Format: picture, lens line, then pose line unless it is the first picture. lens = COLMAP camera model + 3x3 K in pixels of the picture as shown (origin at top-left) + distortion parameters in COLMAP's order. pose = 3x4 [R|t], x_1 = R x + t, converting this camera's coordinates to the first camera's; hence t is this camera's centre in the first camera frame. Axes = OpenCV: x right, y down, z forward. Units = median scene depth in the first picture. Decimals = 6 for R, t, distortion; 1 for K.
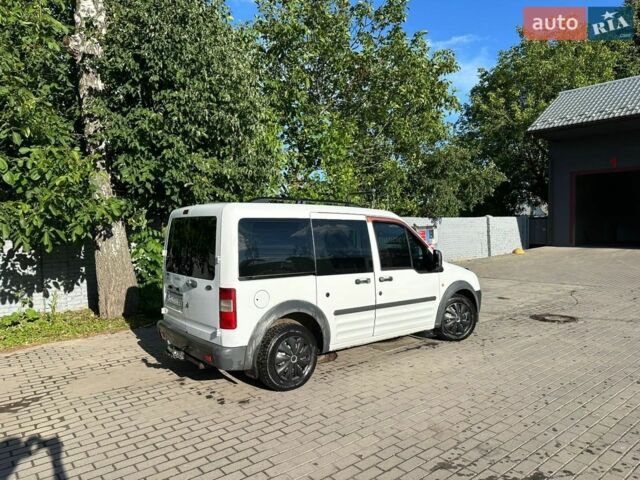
lens RADIAL K [[452.2, 0, 315.5], [0, 452.2, 236.5], [0, 0, 1]] dist [0.028565, -0.042333]
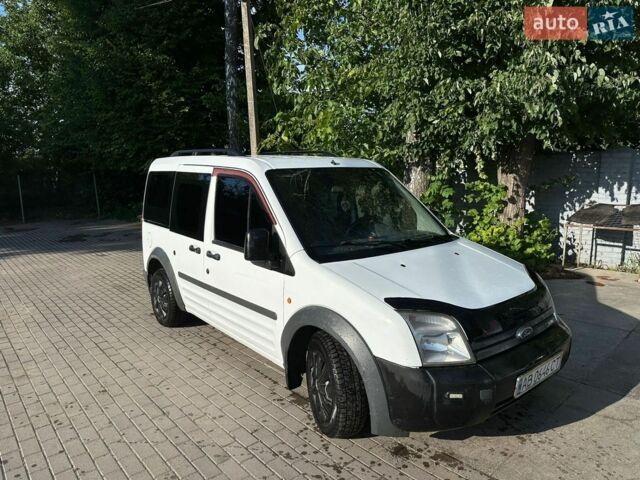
lens RADIAL K [[452.2, 0, 322.2], [0, 452.2, 244.1], [0, 0, 1]] dist [0.028565, -0.042333]
pose [[0.028959, 0.168367, -0.985299, 0.888560], [-0.018142, 0.985639, 0.167892, -0.050712], [0.999416, 0.013013, 0.031598, 1.160471]]
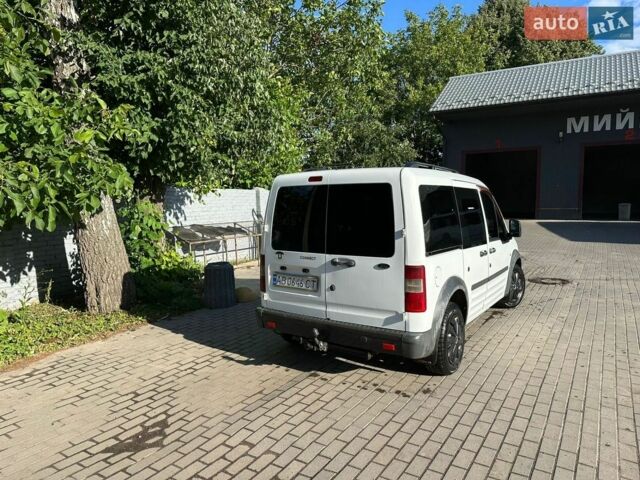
lens RADIAL K [[452.2, 0, 314.6], [0, 452.2, 236.4], [0, 0, 1]] dist [0.028565, -0.042333]
pose [[0.951679, -0.026276, 0.305968, -0.511049], [0.009931, 0.998445, 0.054858, 0.006673], [-0.306934, -0.049169, 0.950460, 0.187582]]
